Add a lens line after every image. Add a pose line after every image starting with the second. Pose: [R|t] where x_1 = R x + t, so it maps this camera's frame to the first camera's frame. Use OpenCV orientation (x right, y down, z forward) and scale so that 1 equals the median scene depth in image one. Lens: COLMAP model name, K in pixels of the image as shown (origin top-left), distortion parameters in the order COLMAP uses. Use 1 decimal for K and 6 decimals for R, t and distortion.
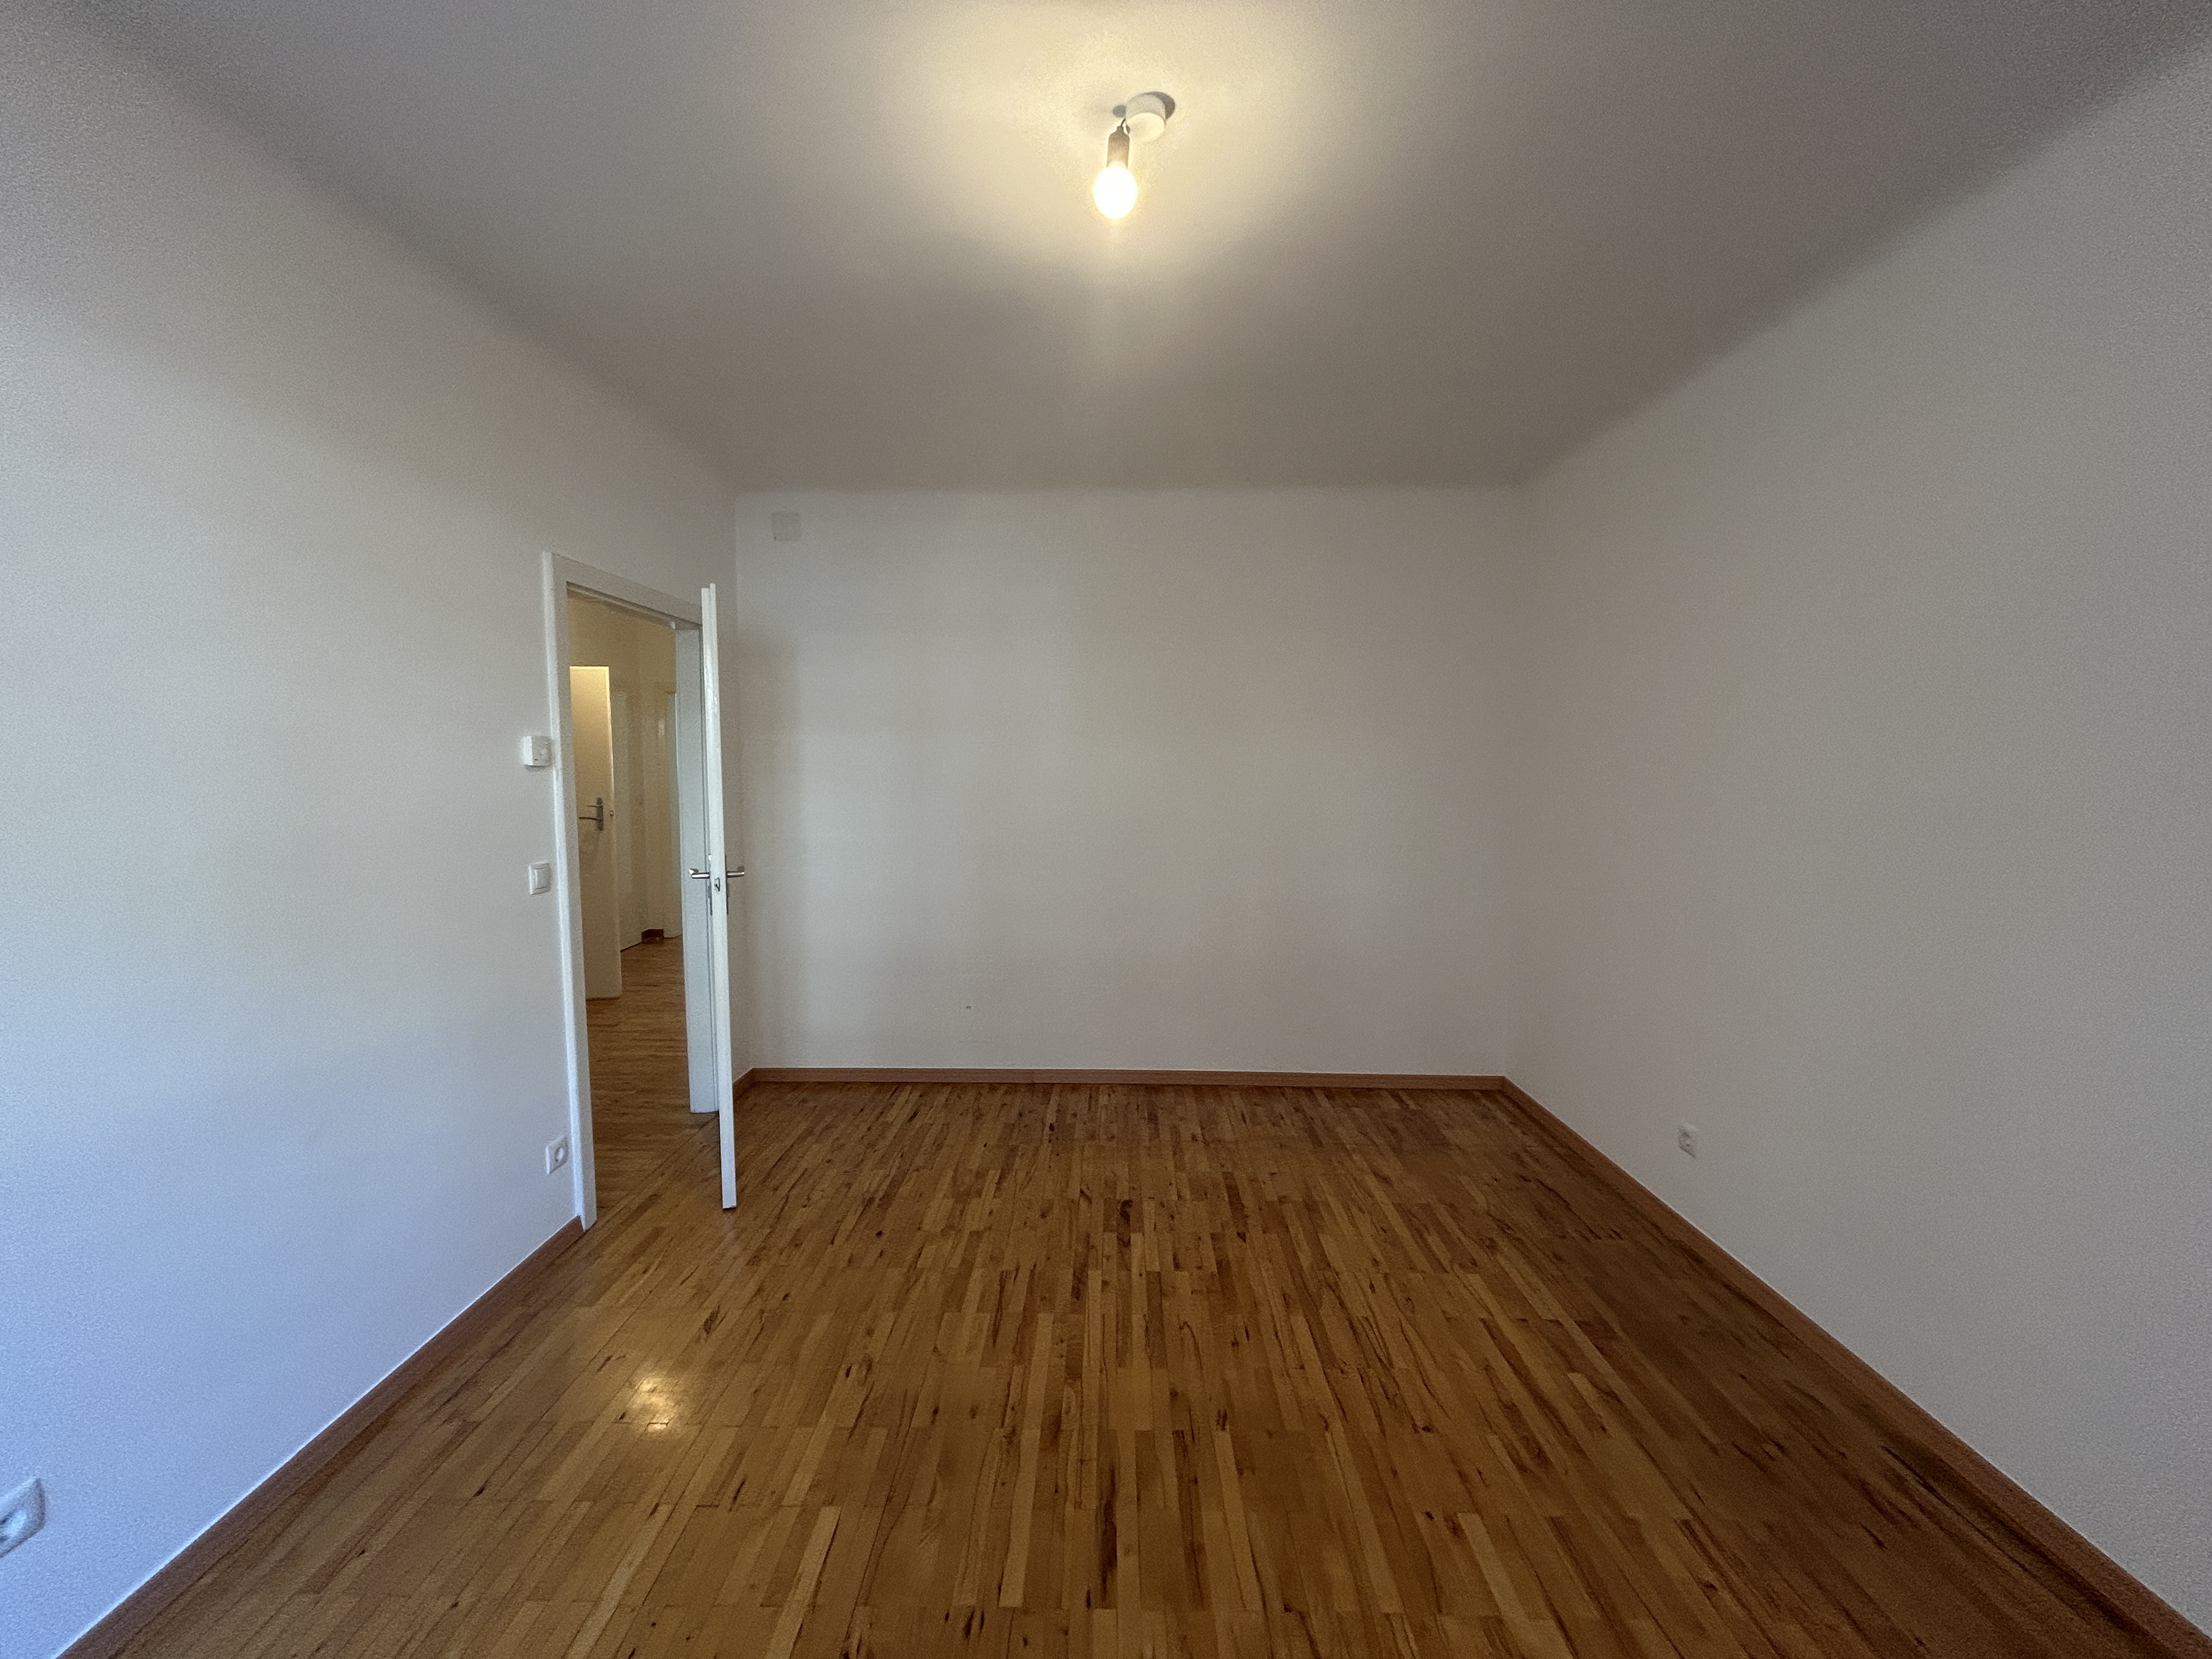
lens RADIAL K [[882.1, 0, 1106.0], [0, 882.1, 829.5], [0, 0, 1]] dist [-0.000953, -0.000257]
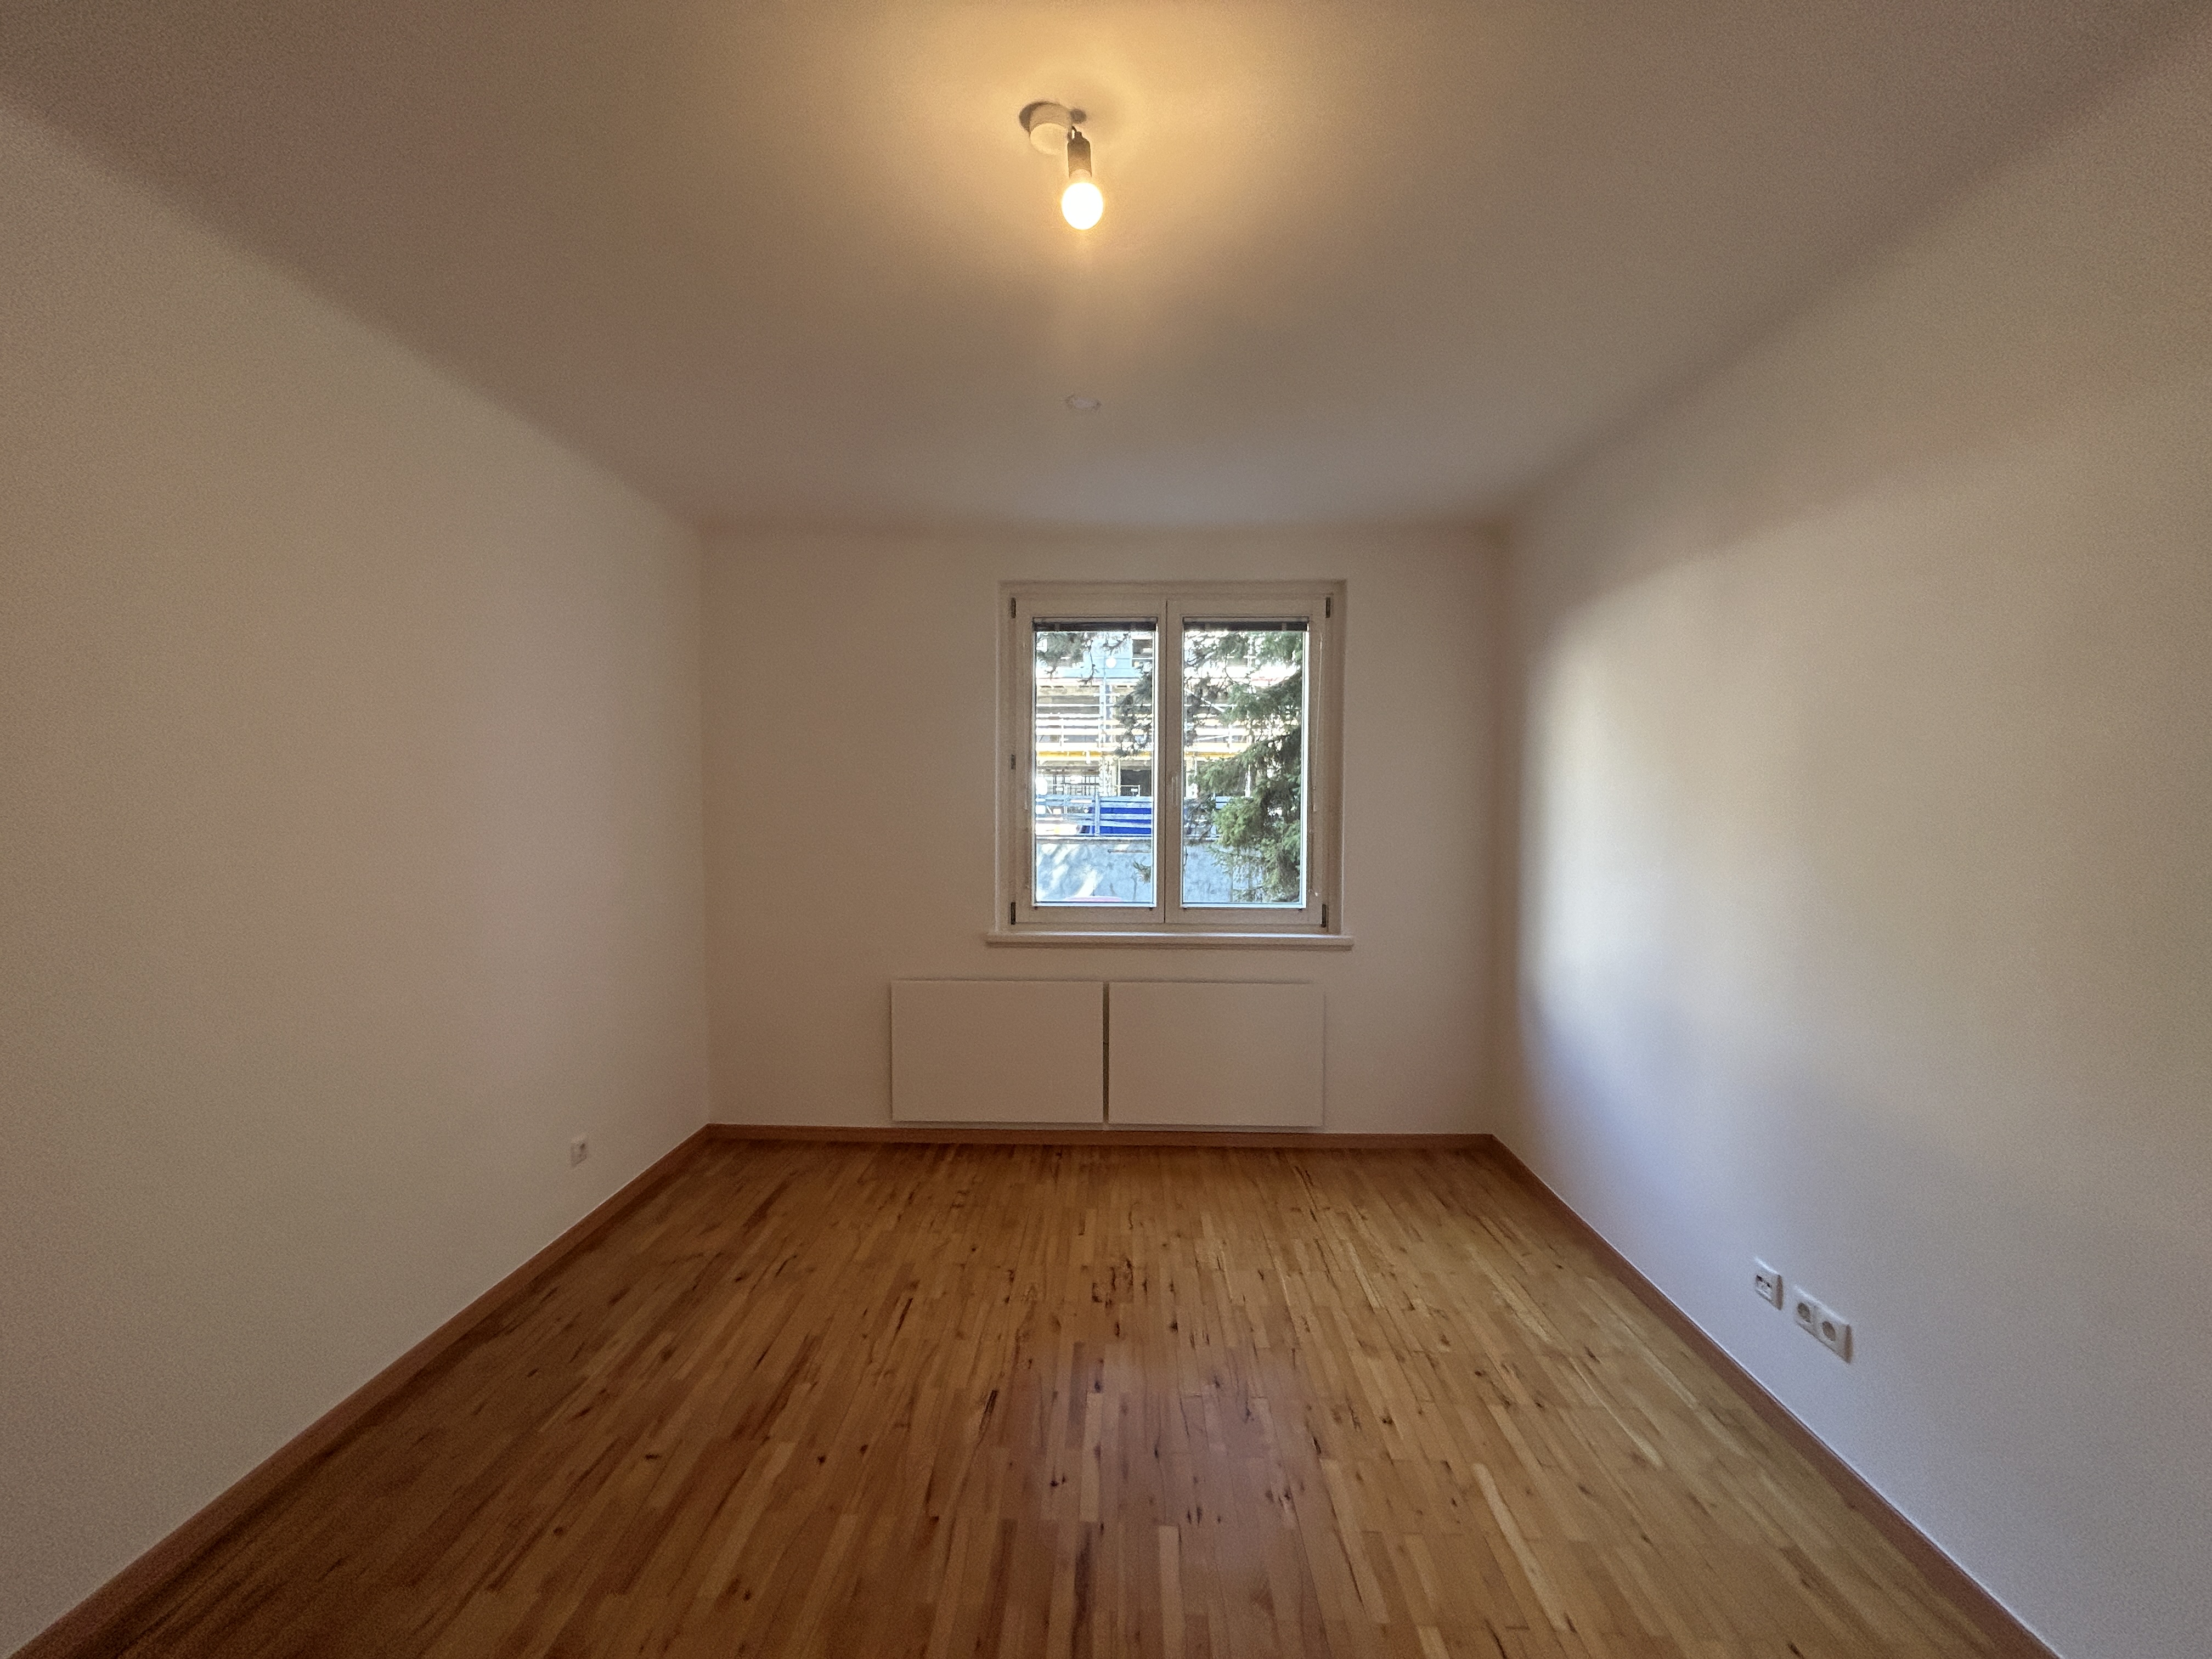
lens RADIAL K [[882.1, 0, 1106.0], [0, 882.1, 829.5], [0, 0, 1]] dist [-0.000953, -0.000257]
pose [[-0.999872, -0.005514, 0.015014, -0.036627], [-0.003573, 0.991974, 0.126392, -0.190385], [-0.015590, 0.126322, -0.991867, 1.991382]]
